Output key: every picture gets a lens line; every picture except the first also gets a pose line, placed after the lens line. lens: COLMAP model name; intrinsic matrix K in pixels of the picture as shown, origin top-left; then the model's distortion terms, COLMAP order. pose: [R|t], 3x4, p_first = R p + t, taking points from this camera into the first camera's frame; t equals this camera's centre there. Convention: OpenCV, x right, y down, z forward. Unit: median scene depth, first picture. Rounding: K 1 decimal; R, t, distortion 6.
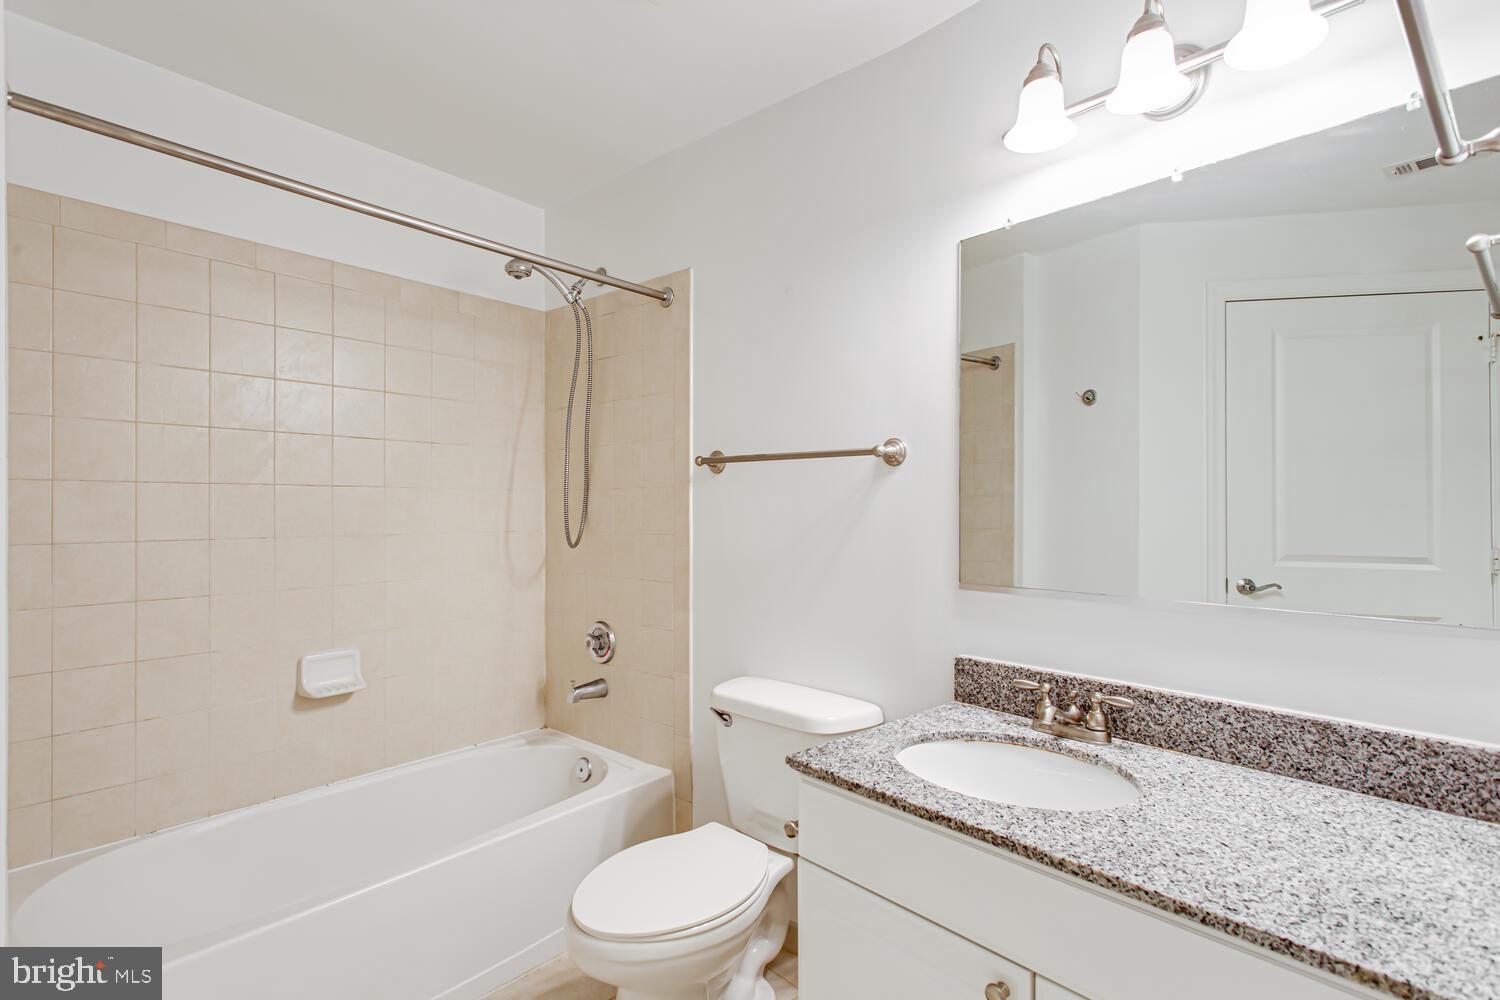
lens RADIAL K [[723.9, 0, 753.9], [0, 723.9, 494.9], [0, 0, 1]] dist [0.002180, 0.000127]
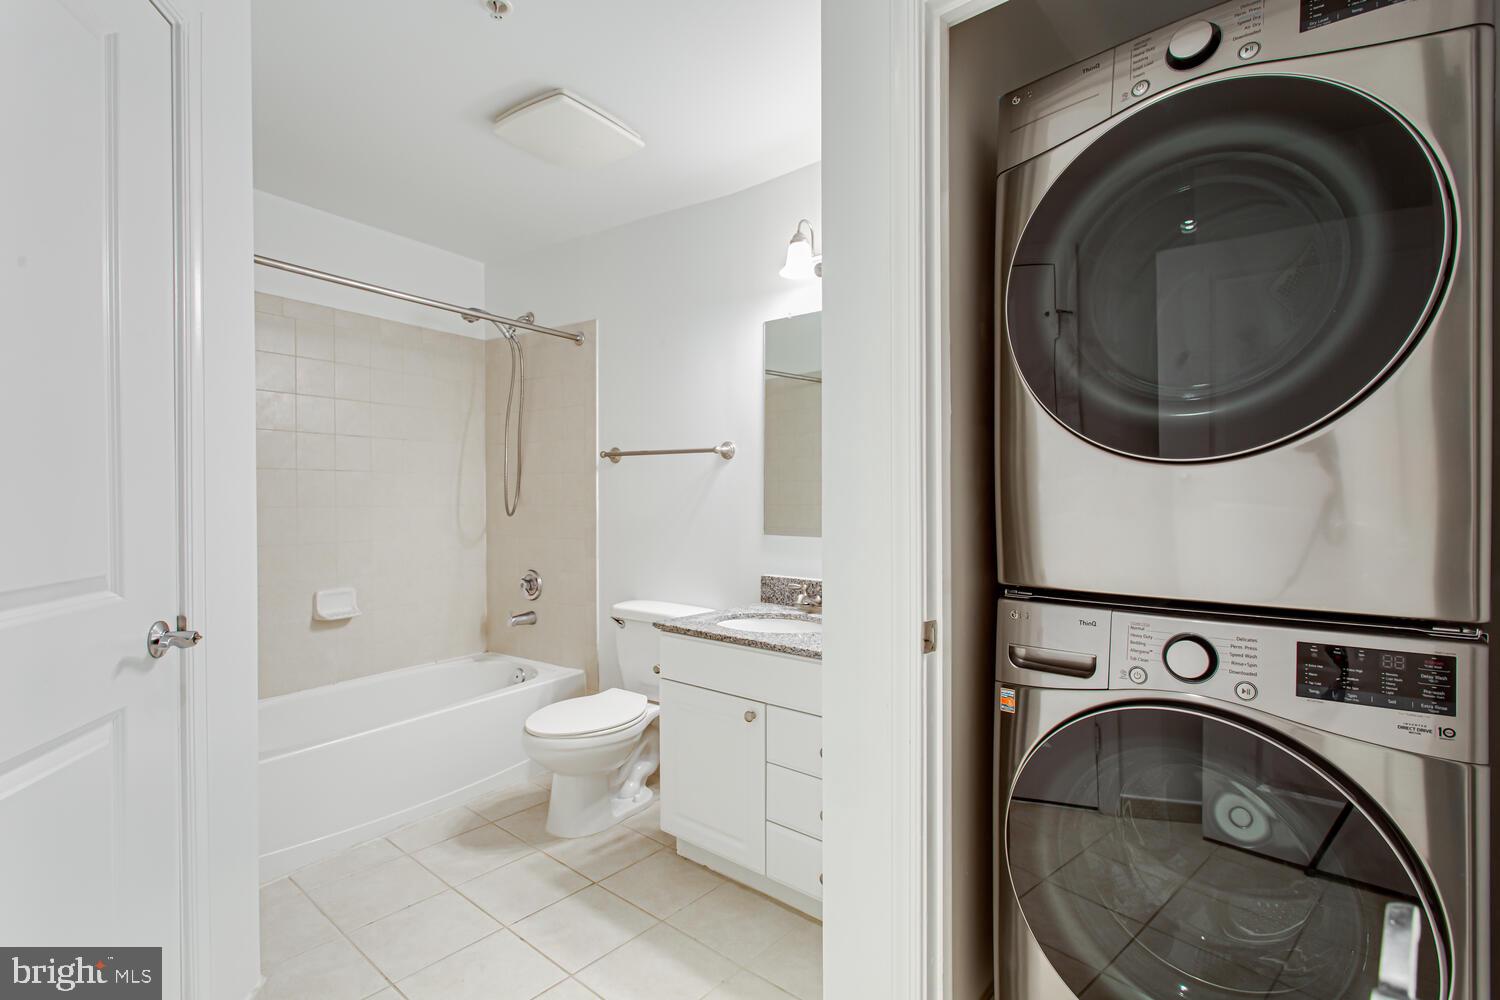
lens RADIAL K [[725.1, 0, 750.0], [0, 725.1, 500.0], [0, 0, 1]] dist [-0.003331, -0.000090]
pose [[0.992478, -0.000952, 0.122418, 0.039255], [-0.002015, 0.999707, 0.024110, 0.009100], [-0.122405, -0.024175, 0.992186, -0.486015]]
